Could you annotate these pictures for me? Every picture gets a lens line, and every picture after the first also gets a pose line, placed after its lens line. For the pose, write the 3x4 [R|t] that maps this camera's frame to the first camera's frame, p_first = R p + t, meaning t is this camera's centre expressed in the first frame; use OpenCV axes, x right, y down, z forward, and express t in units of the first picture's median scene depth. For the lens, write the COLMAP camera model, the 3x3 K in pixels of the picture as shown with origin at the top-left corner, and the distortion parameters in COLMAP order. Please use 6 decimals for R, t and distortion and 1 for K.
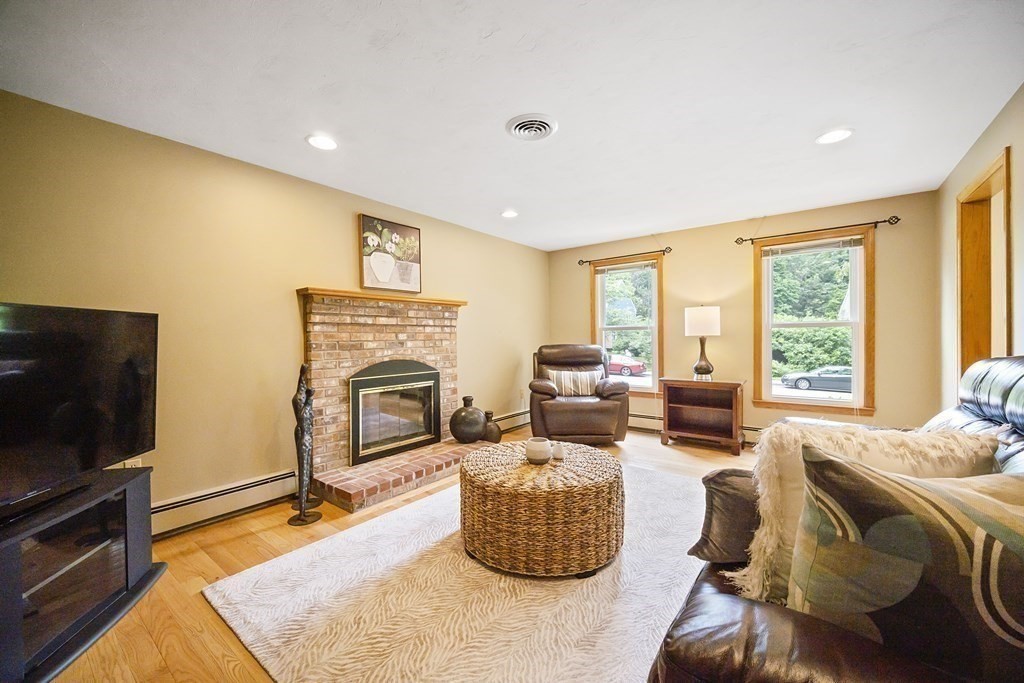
lens RADIAL K [[410.3, 0, 506.8], [0, 410.3, 335.6], [0, 0, 1]] dist [-0.000724, -0.000407]
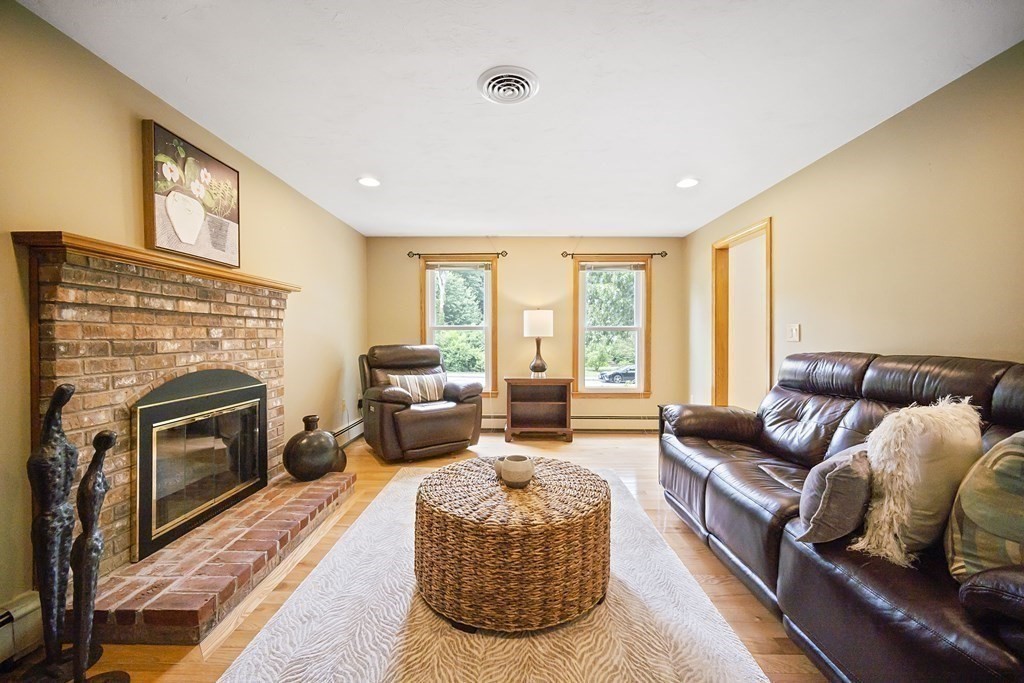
lens RADIAL K [[410.3, 0, 506.8], [0, 410.3, 335.6], [0, 0, 1]] dist [-0.000724, -0.000407]
pose [[0.790786, 0.012499, 0.611964, -0.287510], [-0.012542, 0.999912, -0.004216, 0.003467], [-0.611964, -0.004341, 0.790874, 0.216998]]
